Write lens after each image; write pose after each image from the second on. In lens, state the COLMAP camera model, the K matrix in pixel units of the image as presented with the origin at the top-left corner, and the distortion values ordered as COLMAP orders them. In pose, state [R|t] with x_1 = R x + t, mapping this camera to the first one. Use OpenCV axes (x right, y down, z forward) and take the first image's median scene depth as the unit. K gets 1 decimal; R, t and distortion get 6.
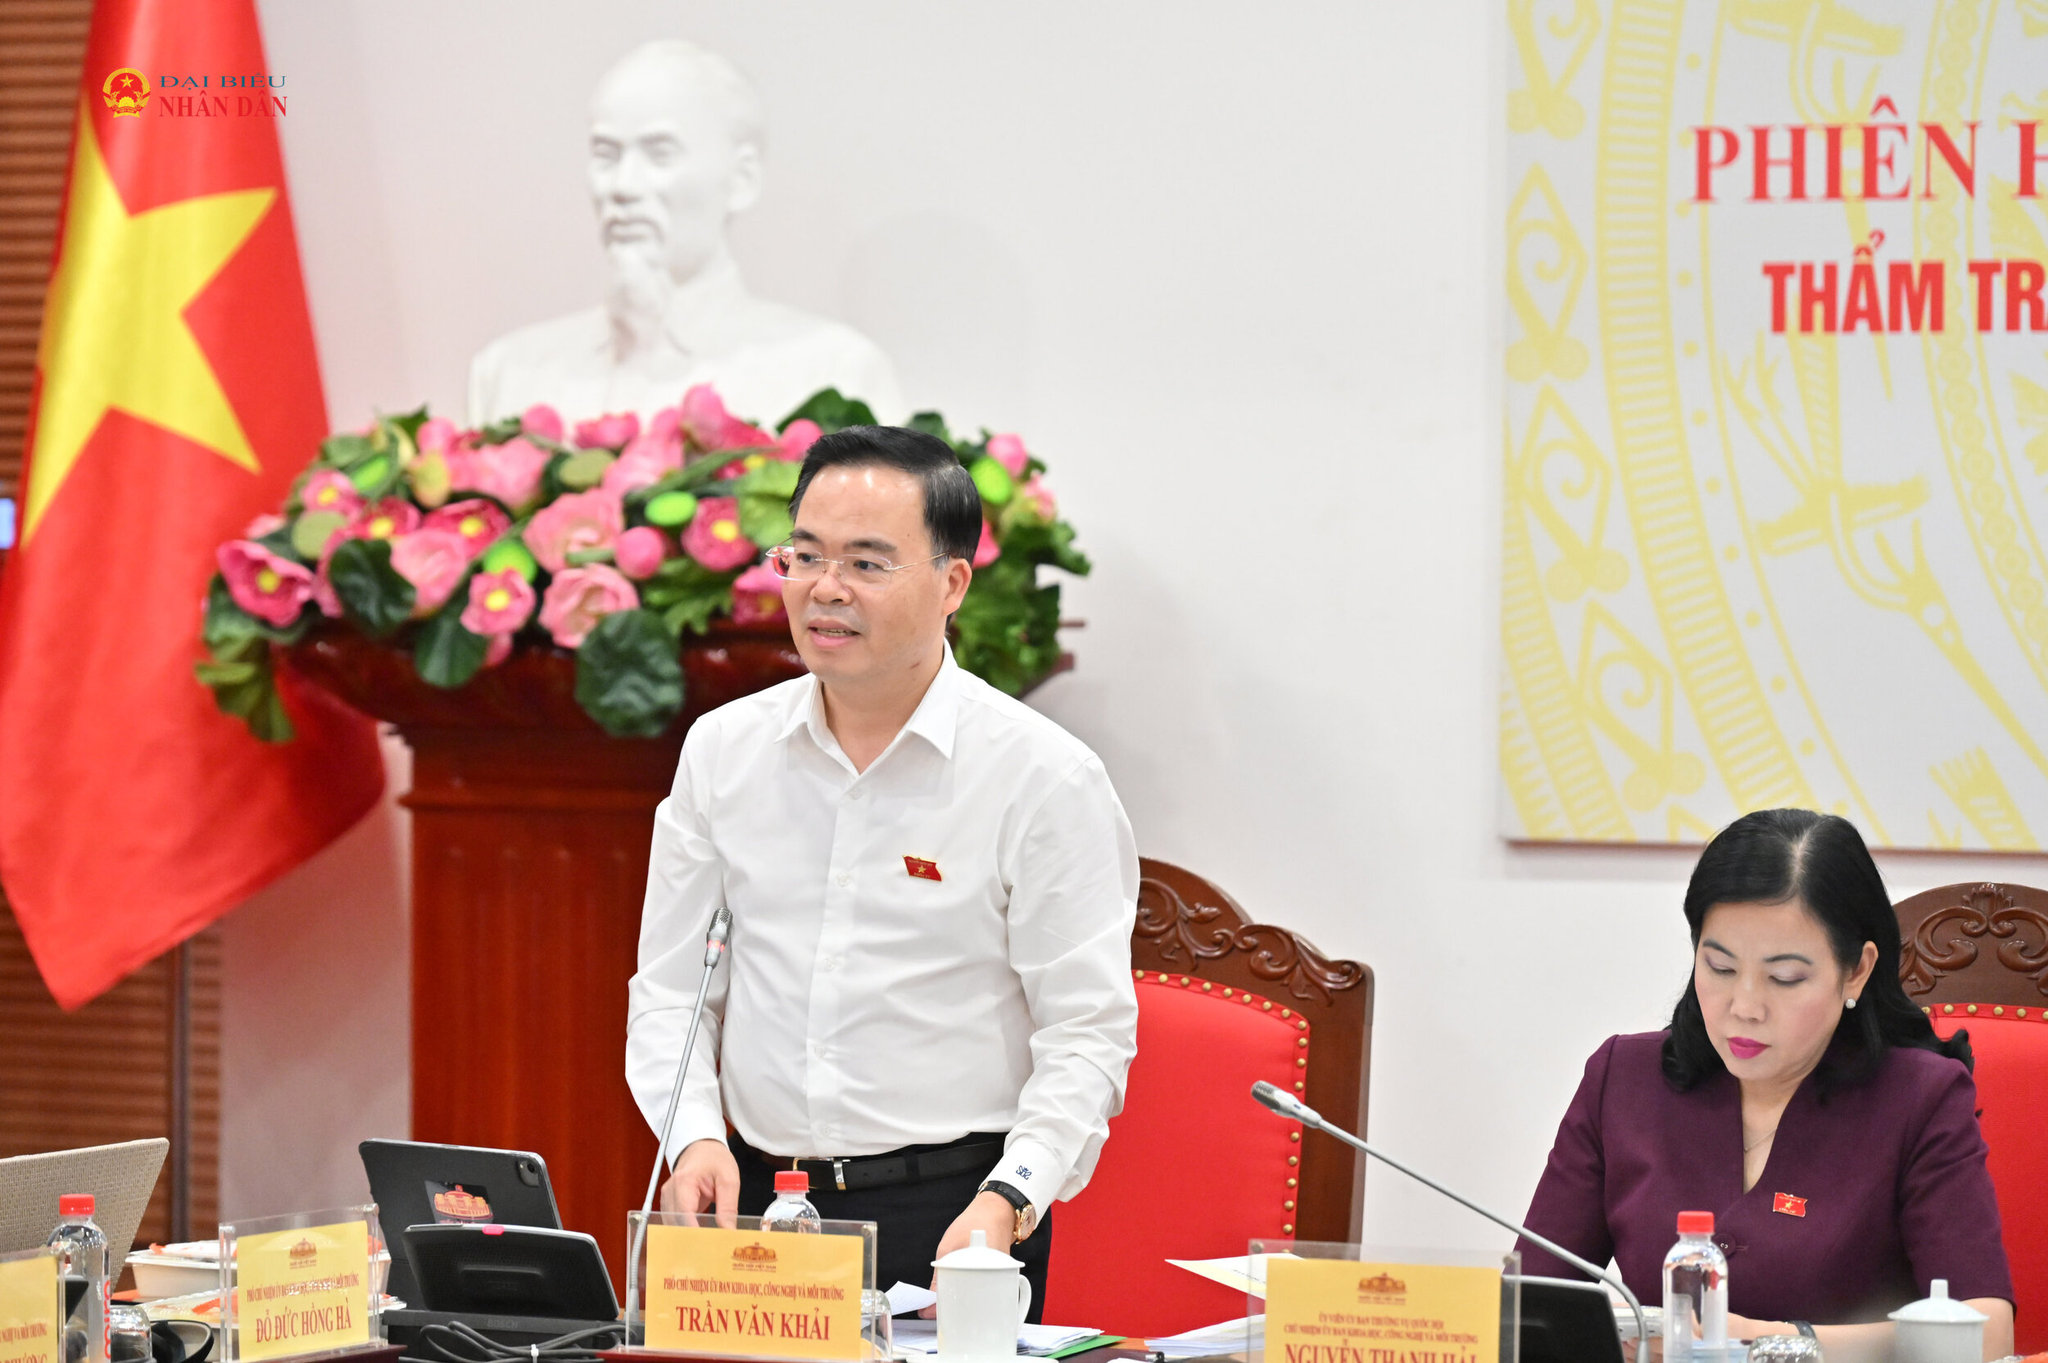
lens RADIAL K [[7448.7, 0, 1024.4], [0, 7448.7, 681.3], [0, 0, 1]] dist [-0.056829, 0.000000]
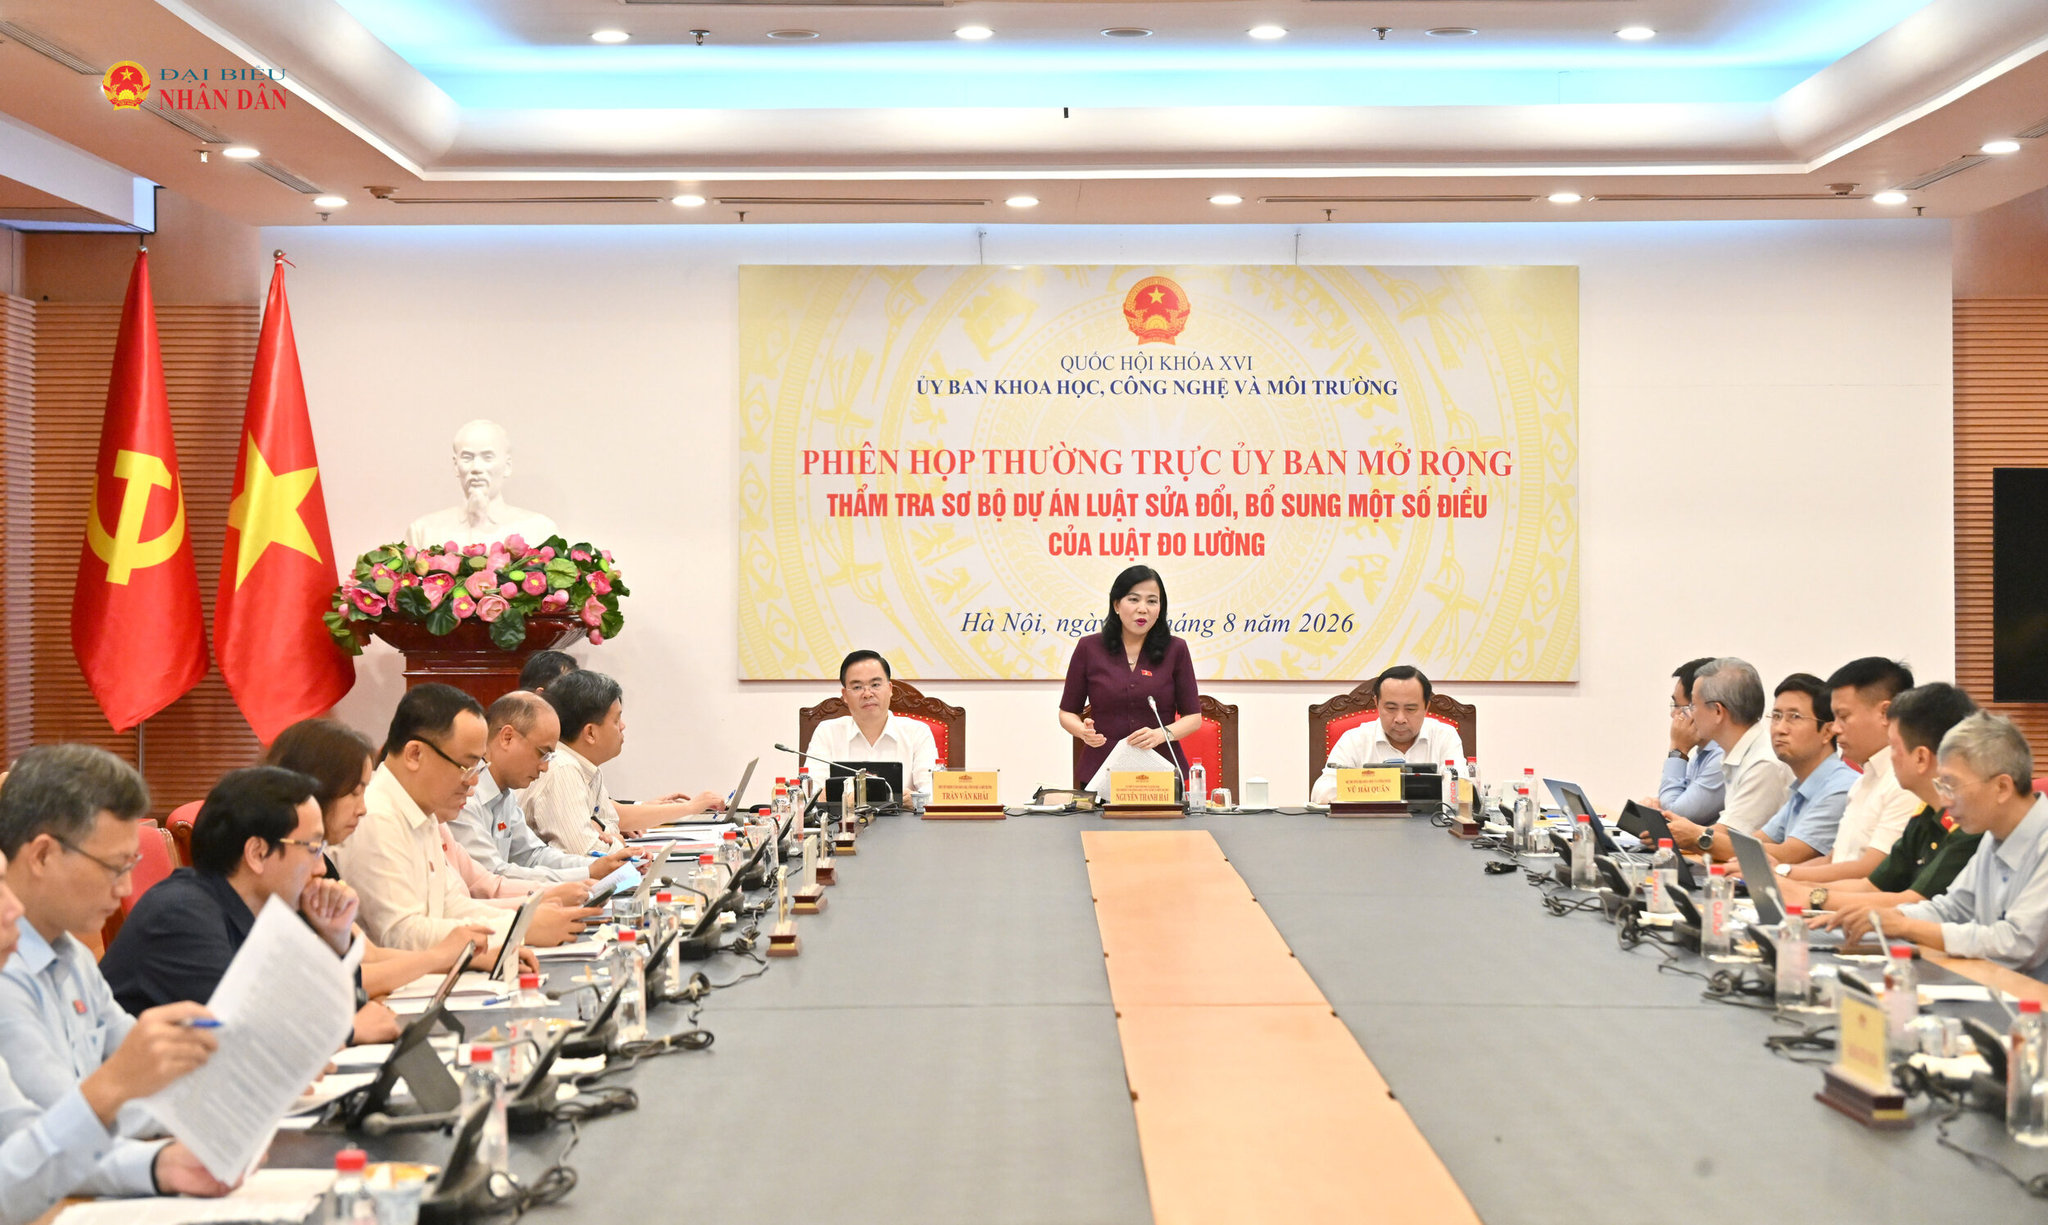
lens RADIAL K [[3293.4, 0, 1023.3], [0, 3293.4, 611.4], [0, 0, 1]] dist [-0.022329, 0.000000]
pose [[0.910550, -0.013421, 0.413181, -0.403140], [0.015398, 0.999880, -0.001456, -0.003298], [-0.413112, 0.007688, 0.910648, -0.301977]]
